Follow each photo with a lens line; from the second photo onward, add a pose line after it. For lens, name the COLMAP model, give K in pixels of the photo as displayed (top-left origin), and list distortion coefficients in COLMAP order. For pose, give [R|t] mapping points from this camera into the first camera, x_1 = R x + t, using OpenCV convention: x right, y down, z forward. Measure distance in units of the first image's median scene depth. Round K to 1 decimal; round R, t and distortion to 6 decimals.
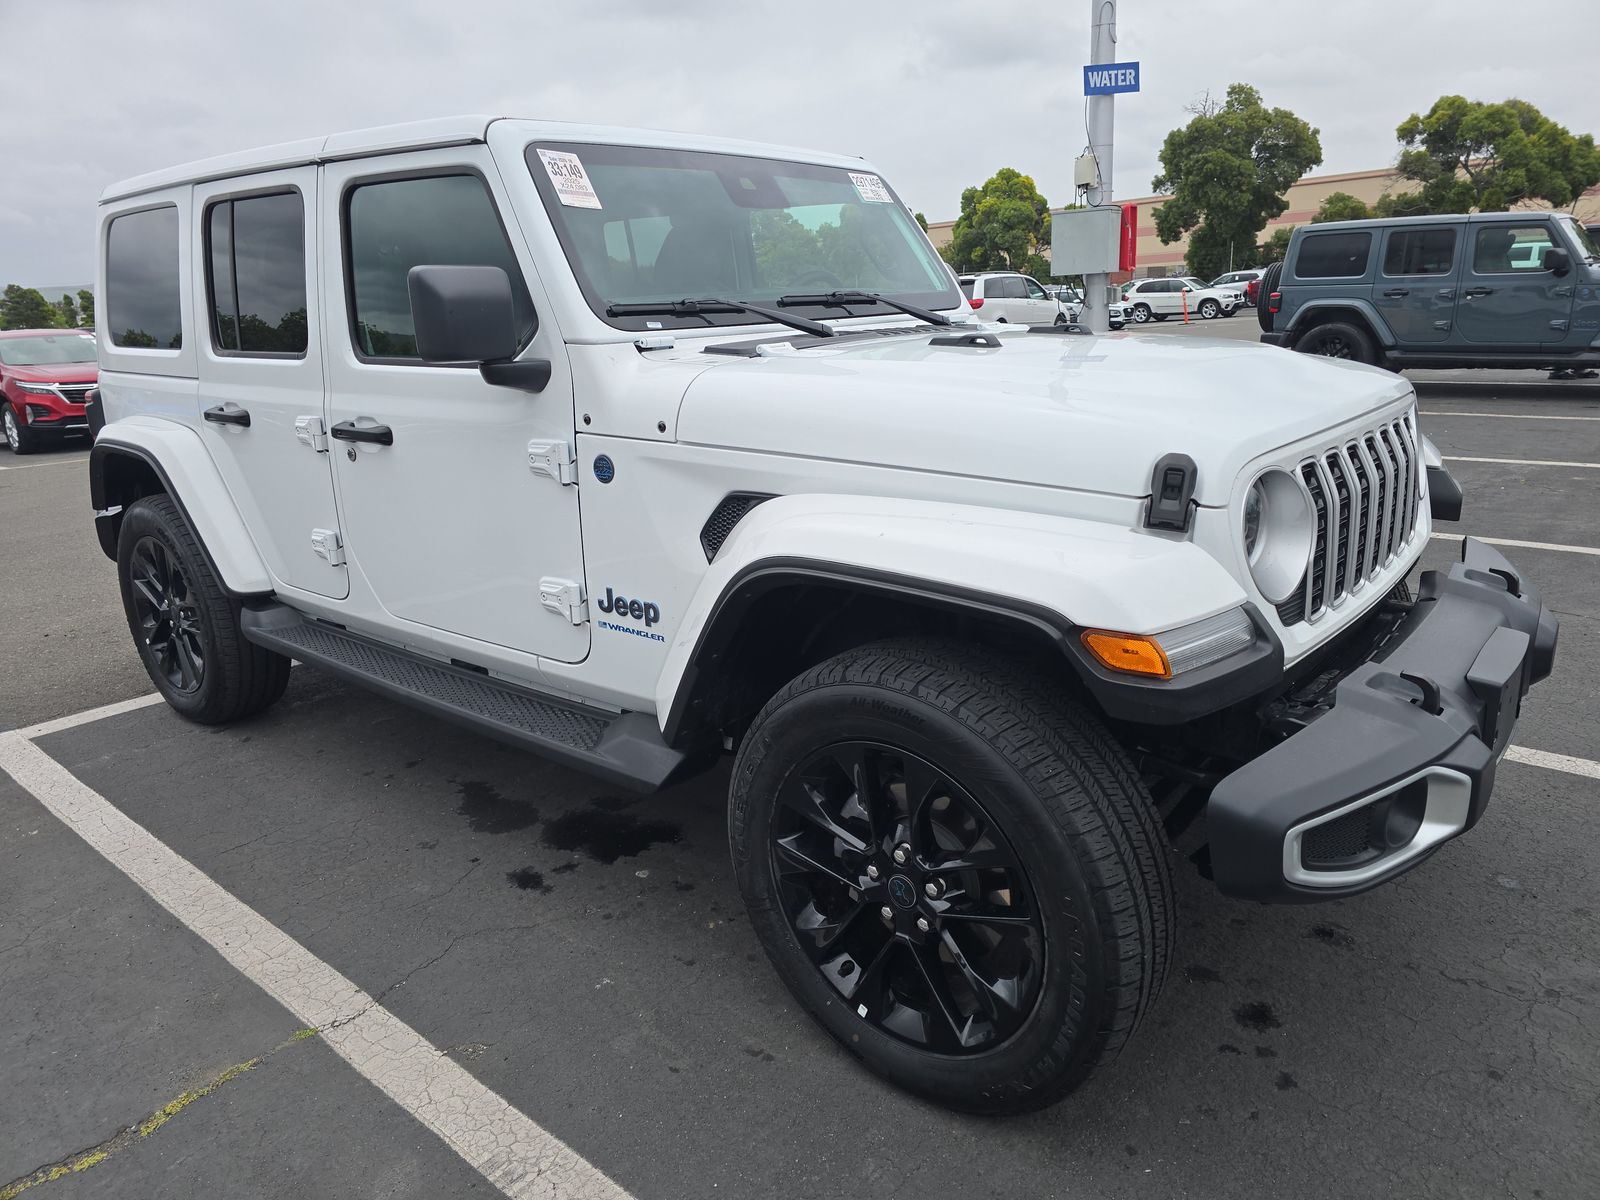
lens RADIAL K [[1108.3, 0, 804.9], [0, 1108.3, 598.5], [0, 0, 1]] dist [0.068129, -0.068649]
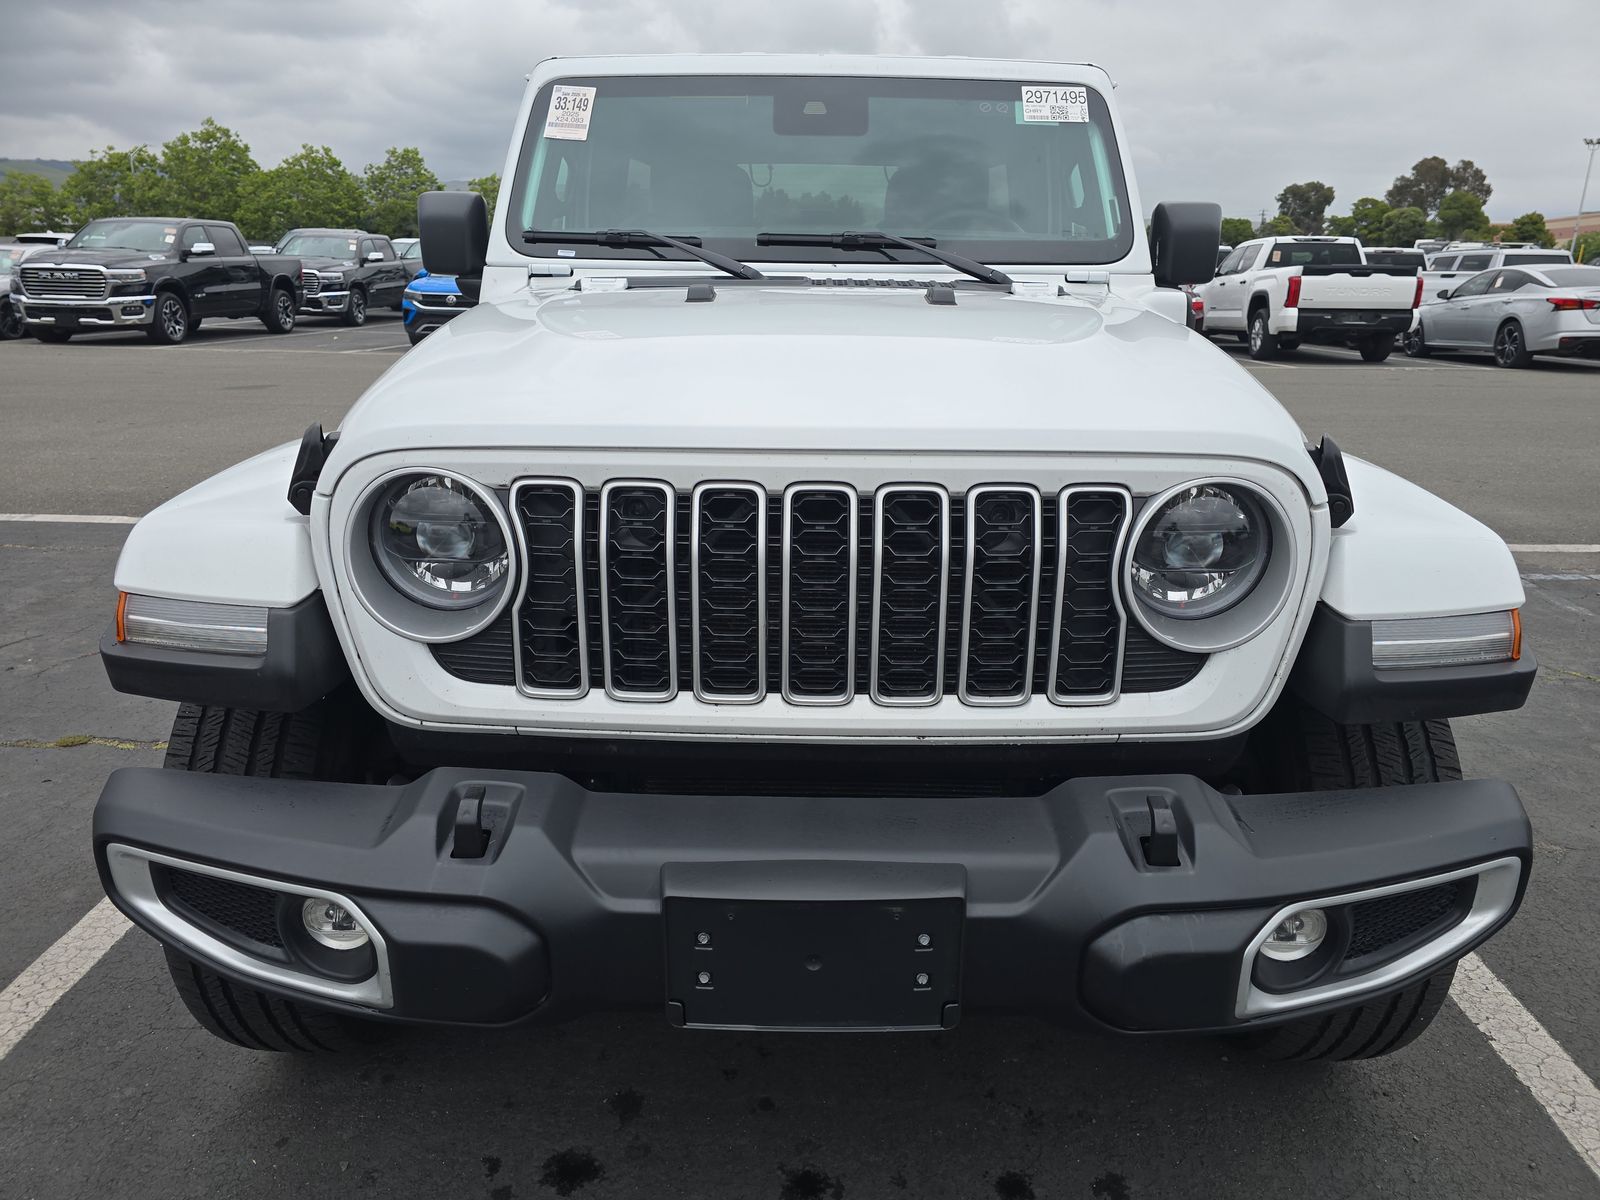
lens RADIAL K [[1108.3, 0, 804.9], [0, 1108.3, 598.5], [0, 0, 1]] dist [0.068129, -0.068649]
pose [[0.626469, 0.293664, -0.722010, 0.352610], [-0.240855, 0.953912, 0.179002, -0.074333], [0.741300, 0.061761, 0.668326, 0.204047]]
